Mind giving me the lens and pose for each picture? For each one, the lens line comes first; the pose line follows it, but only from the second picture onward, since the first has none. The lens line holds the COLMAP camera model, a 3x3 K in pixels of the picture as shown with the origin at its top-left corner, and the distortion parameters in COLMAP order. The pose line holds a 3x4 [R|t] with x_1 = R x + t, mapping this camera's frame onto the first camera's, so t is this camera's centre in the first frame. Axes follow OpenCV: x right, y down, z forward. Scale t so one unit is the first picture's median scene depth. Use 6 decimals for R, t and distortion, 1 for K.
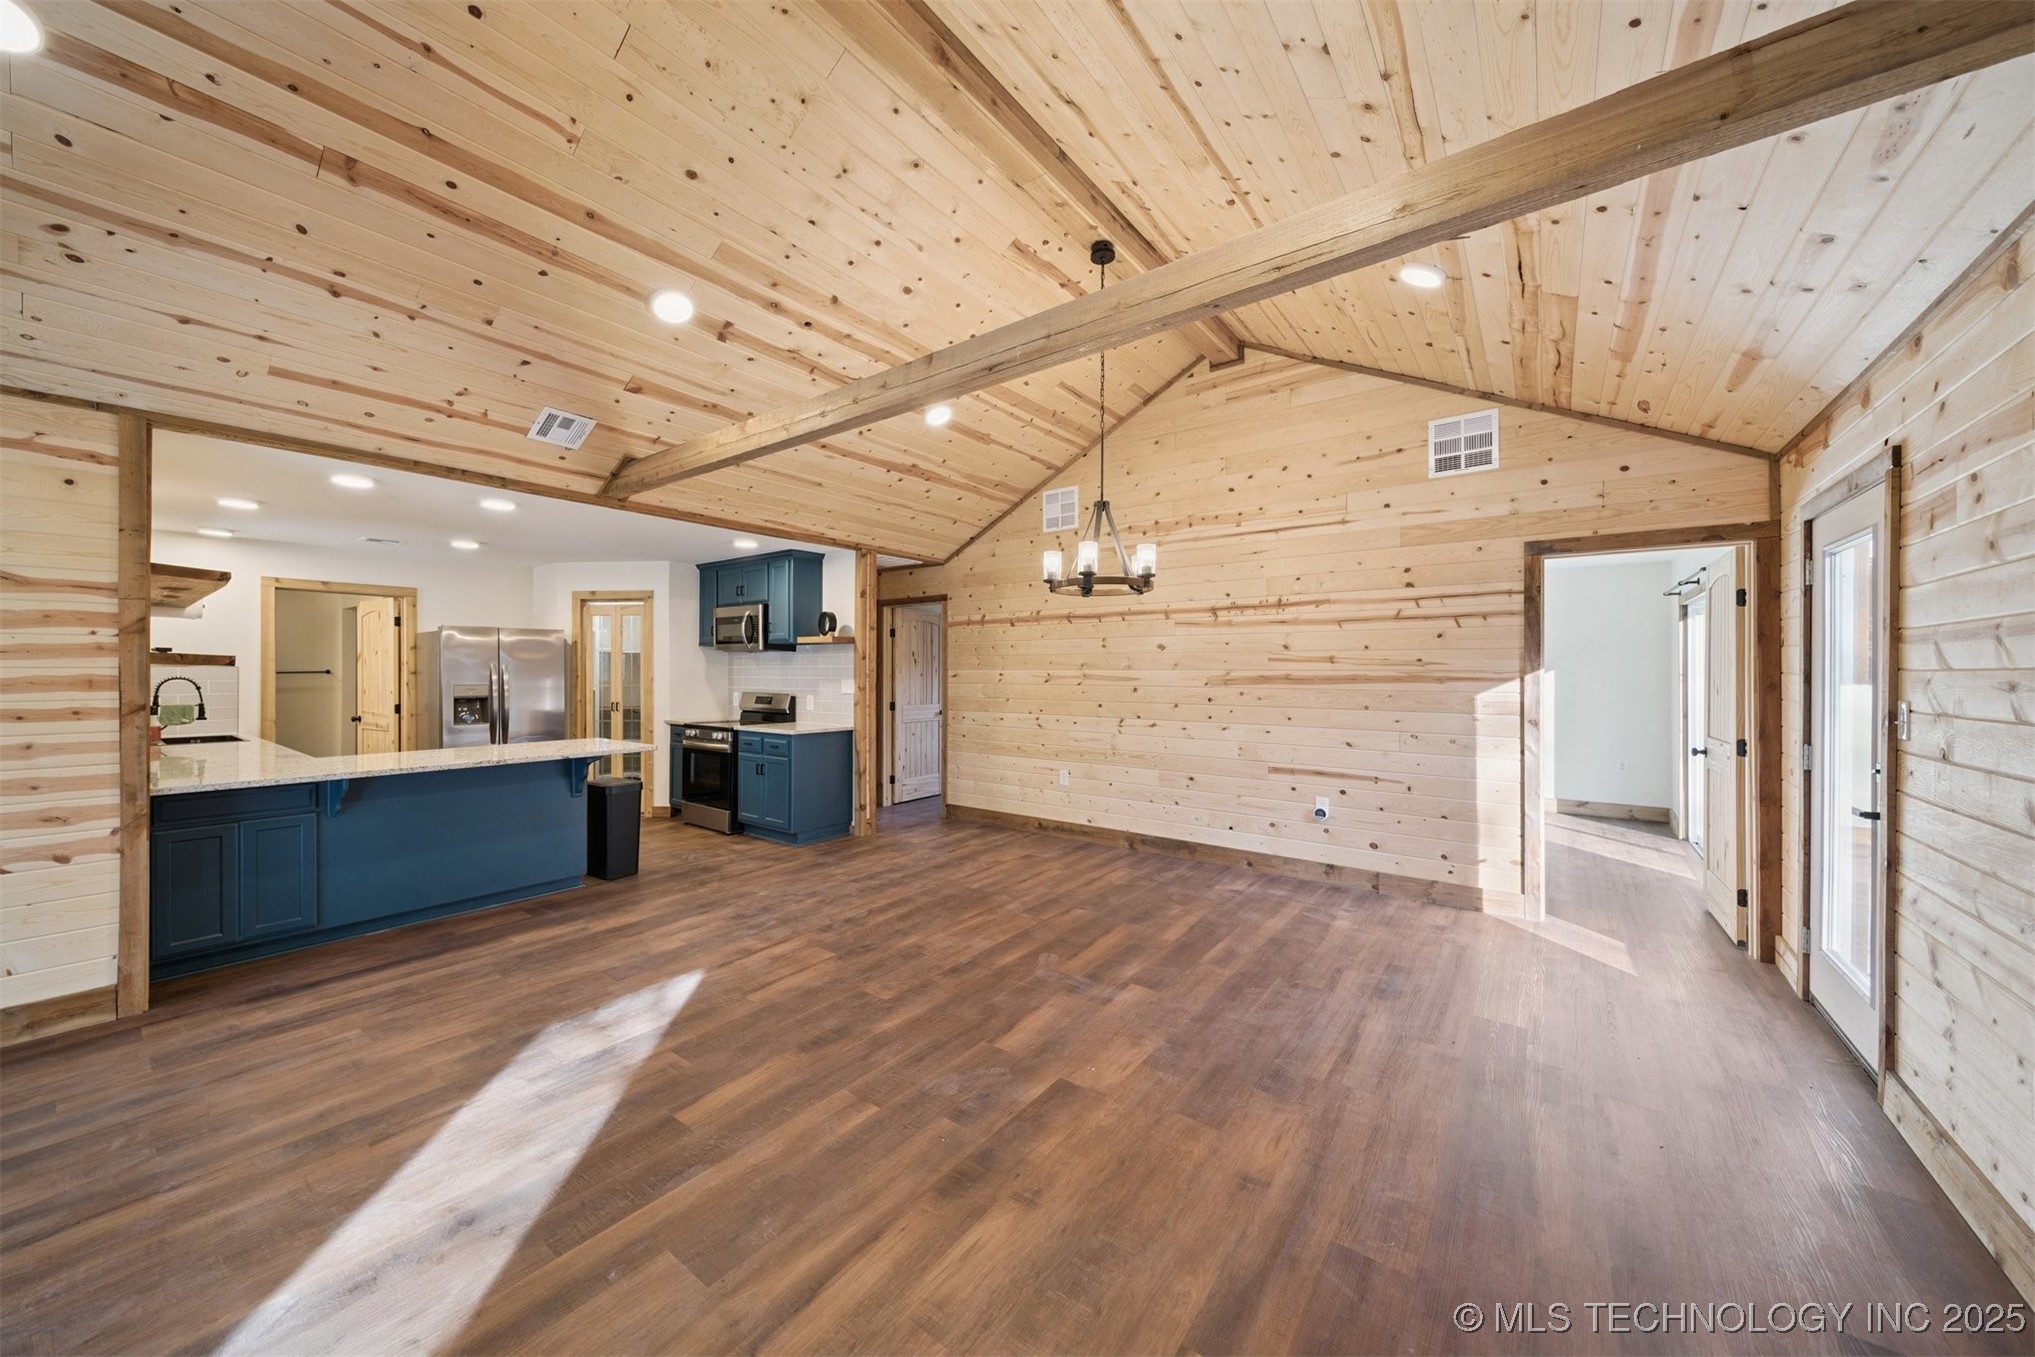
lens RADIAL K [[715.0, 0, 1001.9], [0, 715.0, 672.8], [0, 0, 1]] dist [0.005839, -0.001593]
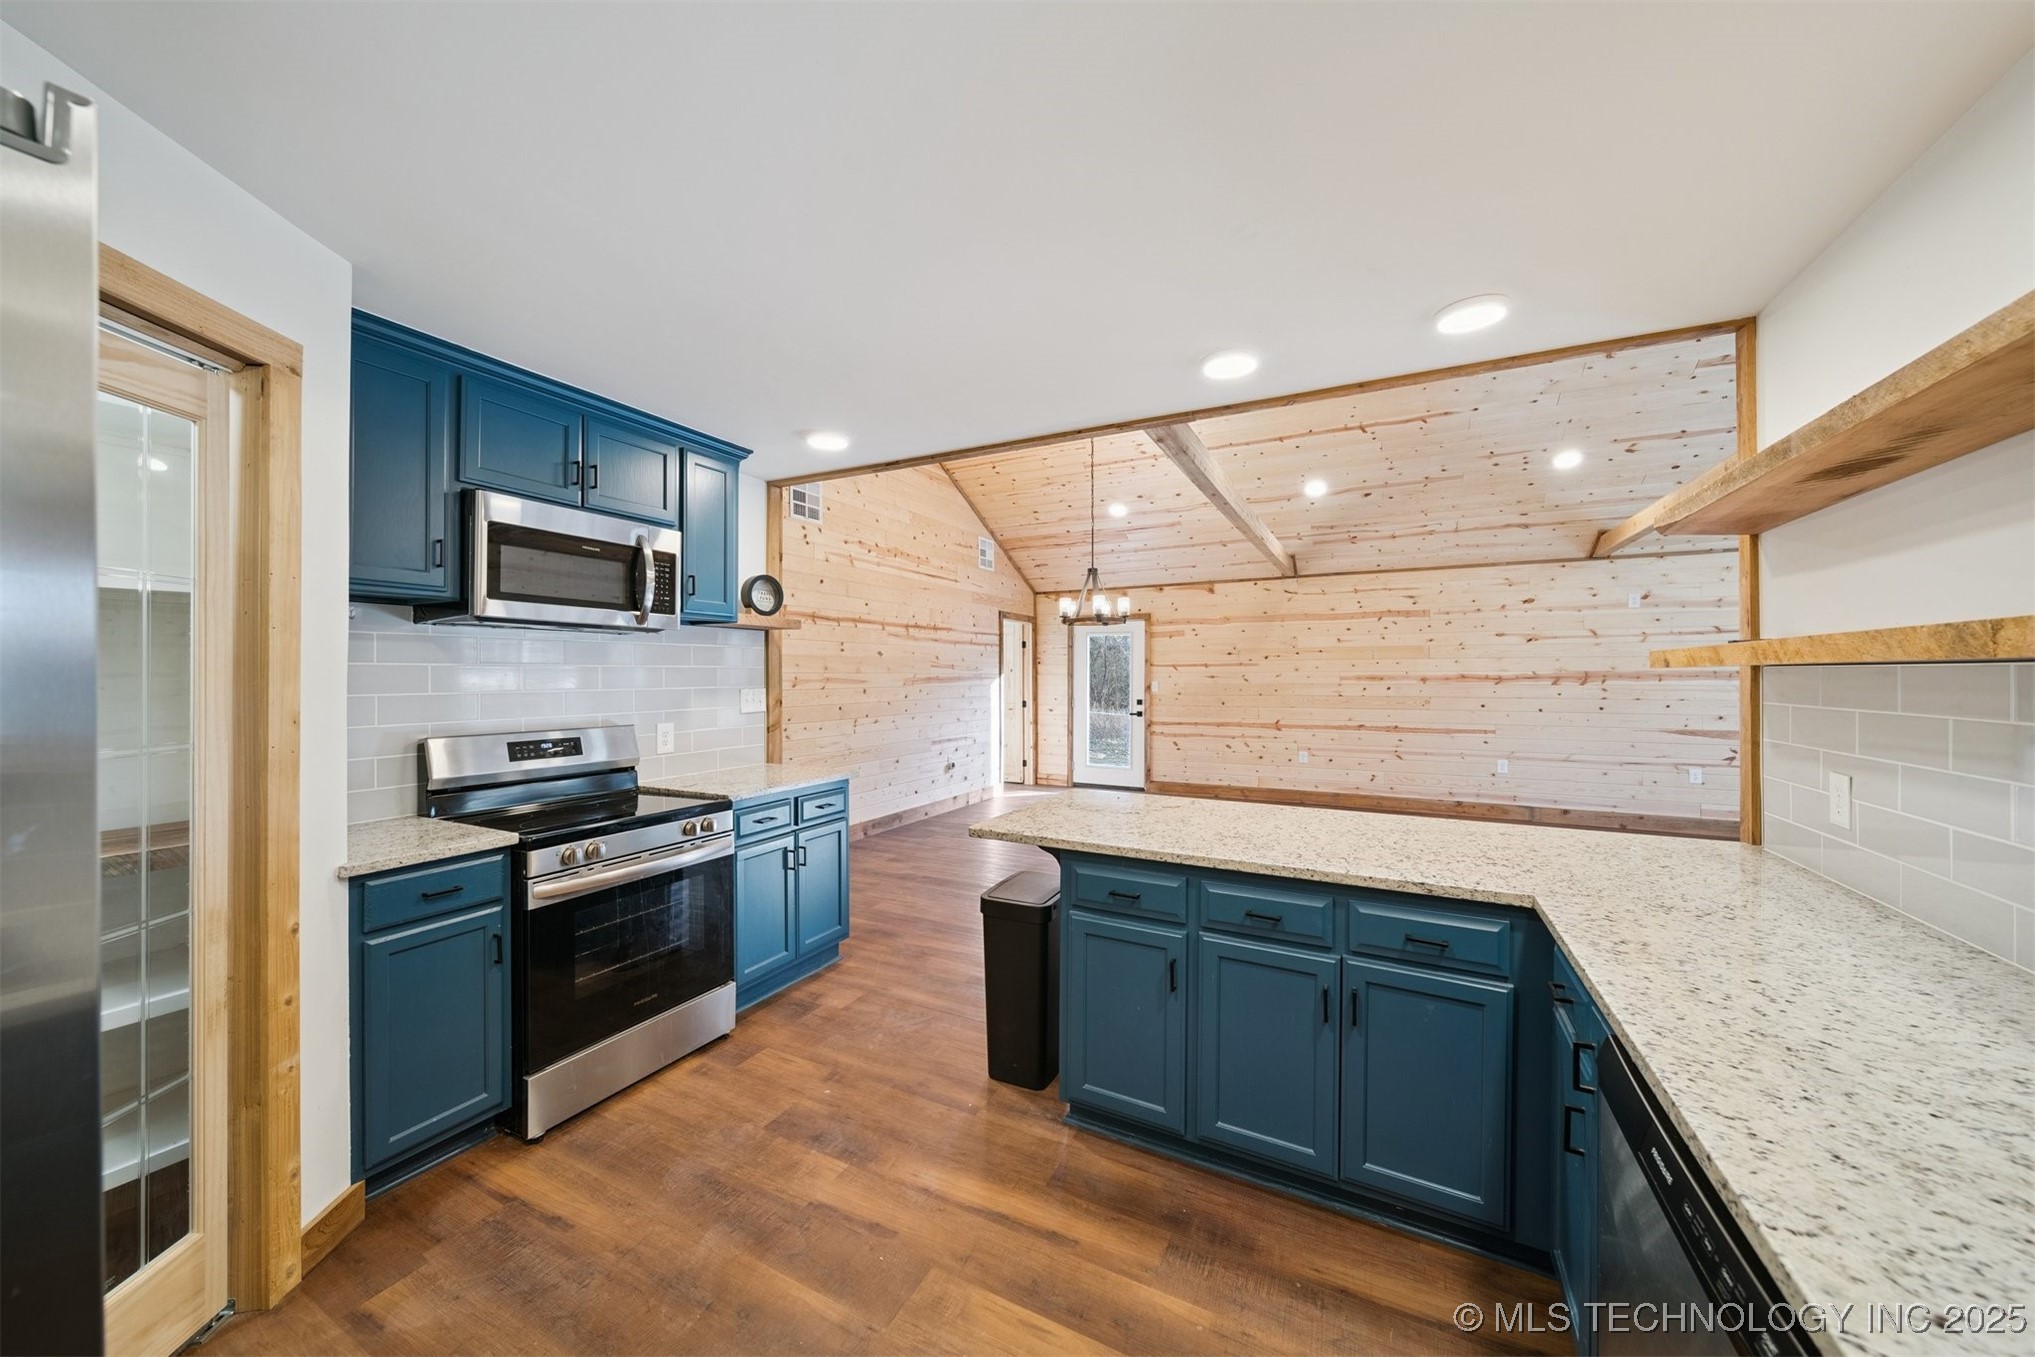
lens RADIAL K [[715.0, 0, 1003.9], [0, 715.0, 673.0], [0, 0, 1]] dist [0.005839, -0.001593]
pose [[-0.174703, -0.000679, 0.984621, -1.138471], [0.004204, 0.999990, 0.001435, -0.006062], [-0.984612, 0.004390, -0.174698, 1.197080]]
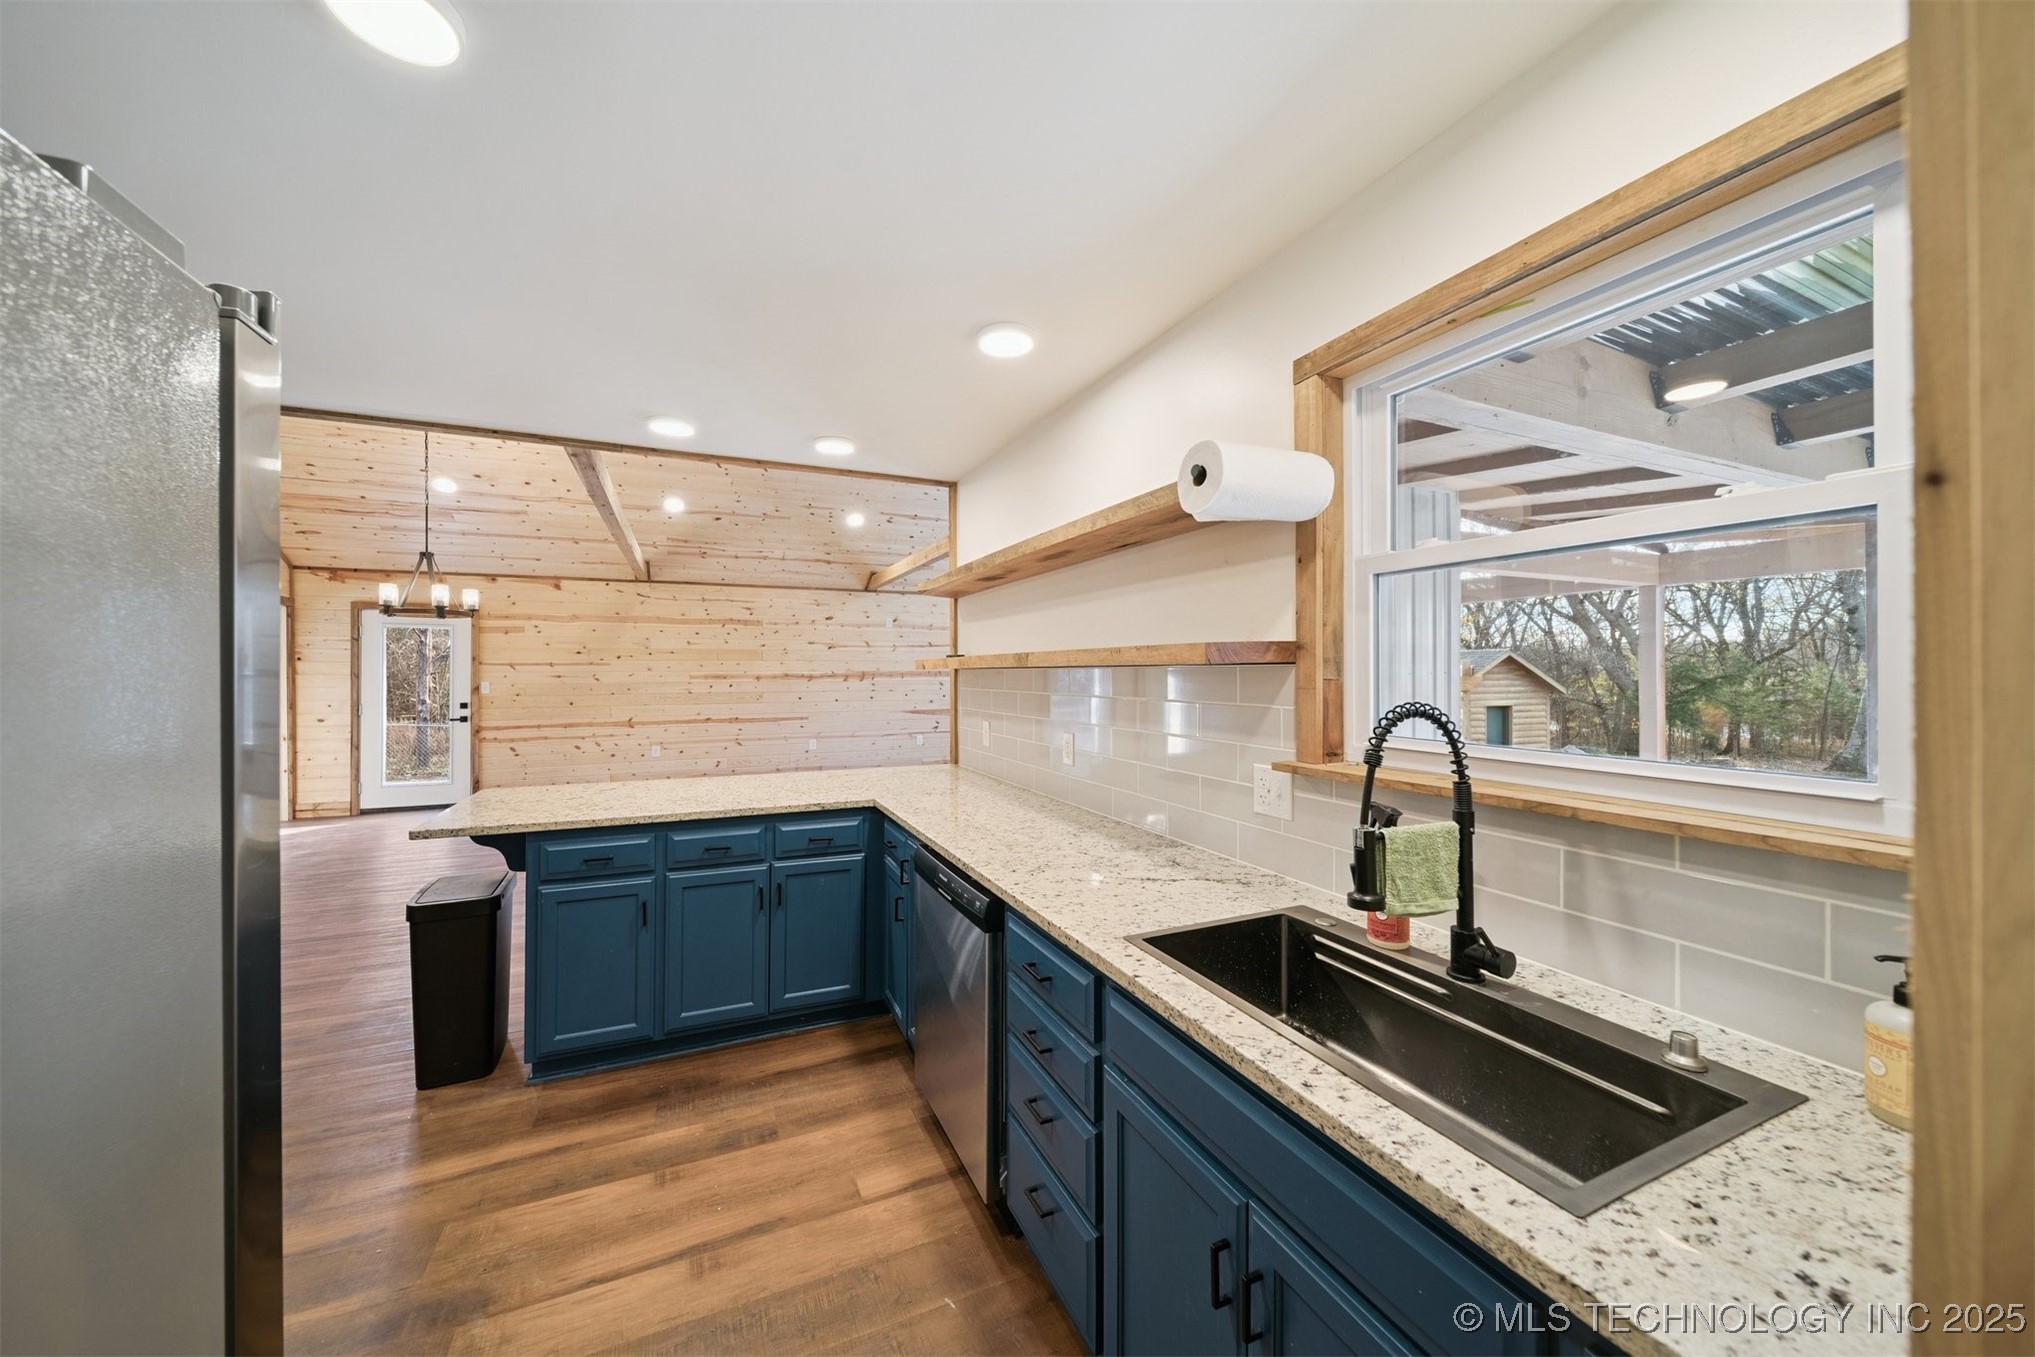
lens RADIAL K [[715.0, 0, 999.5], [0, 715.0, 672.8], [0, 0, 1]] dist [0.005839, -0.001593]
pose [[-0.875264, -0.000712, 0.483644, -1.228491], [0.001750, 0.999988, 0.004638, -0.006707], [-0.483642, 0.004905, -0.875252, 1.365072]]
